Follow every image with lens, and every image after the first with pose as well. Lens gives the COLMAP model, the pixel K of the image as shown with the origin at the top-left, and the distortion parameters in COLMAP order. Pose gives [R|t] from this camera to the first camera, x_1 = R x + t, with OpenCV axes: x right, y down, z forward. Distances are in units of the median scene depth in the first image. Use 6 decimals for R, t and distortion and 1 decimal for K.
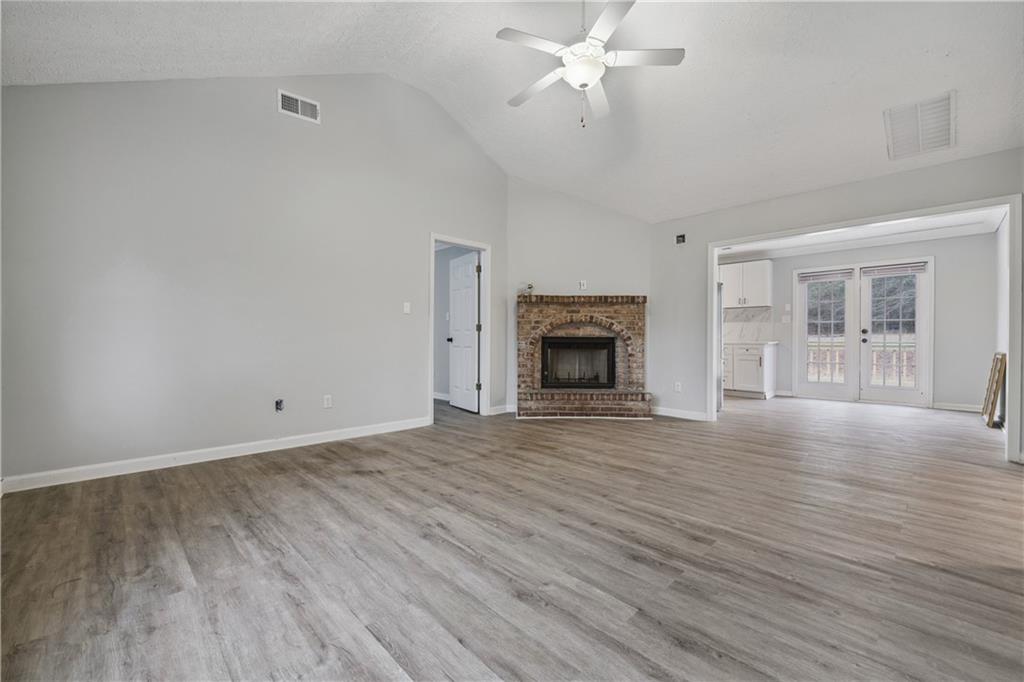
lens RADIAL K [[416.9, 0, 510.2], [0, 416.9, 343.8], [0, 0, 1]] dist [-0.009287, -0.000353]
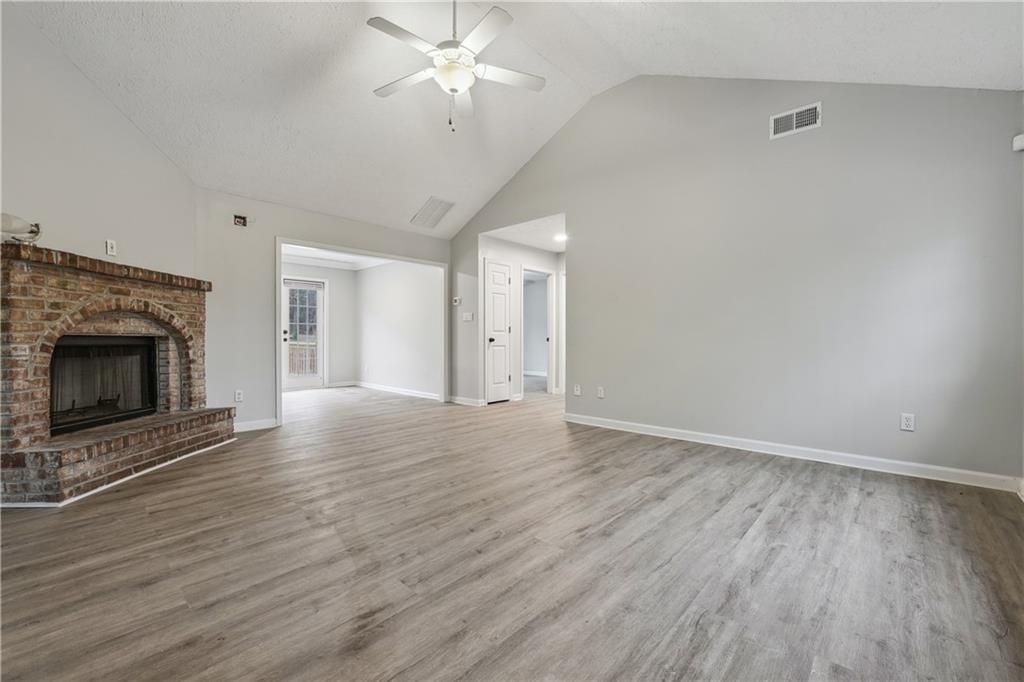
lens RADIAL K [[416.9, 0, 510.2], [0, 416.9, 343.8], [0, 0, 1]] dist [-0.009287, -0.000353]
pose [[-0.047093, -0.014419, 0.998786, -0.659285], [0.012445, 0.999810, 0.015020, -0.010080], [-0.998813, 0.013137, -0.046904, 0.704589]]
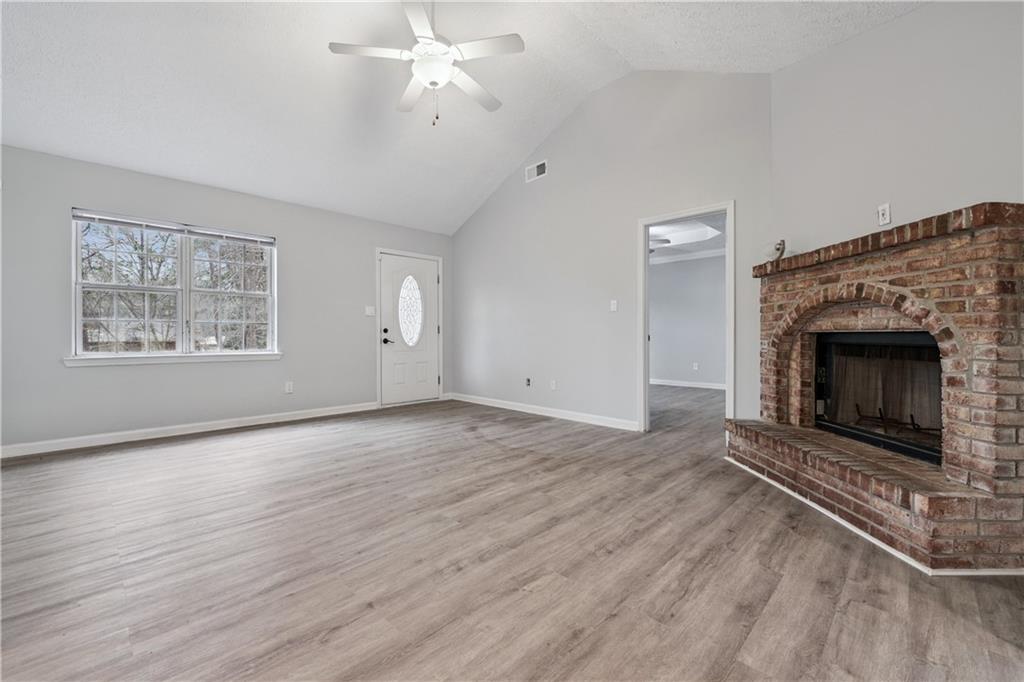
lens RADIAL K [[420.9, 0, 512.0], [0, 420.9, 341.0], [0, 0, 1]] dist [-0.009361, -0.000053]
pose [[0.028364, 0.007906, -0.999566, 0.919545], [-0.012190, 0.999897, 0.007563, -0.007750], [0.999523, 0.011970, 0.028457, 0.898221]]
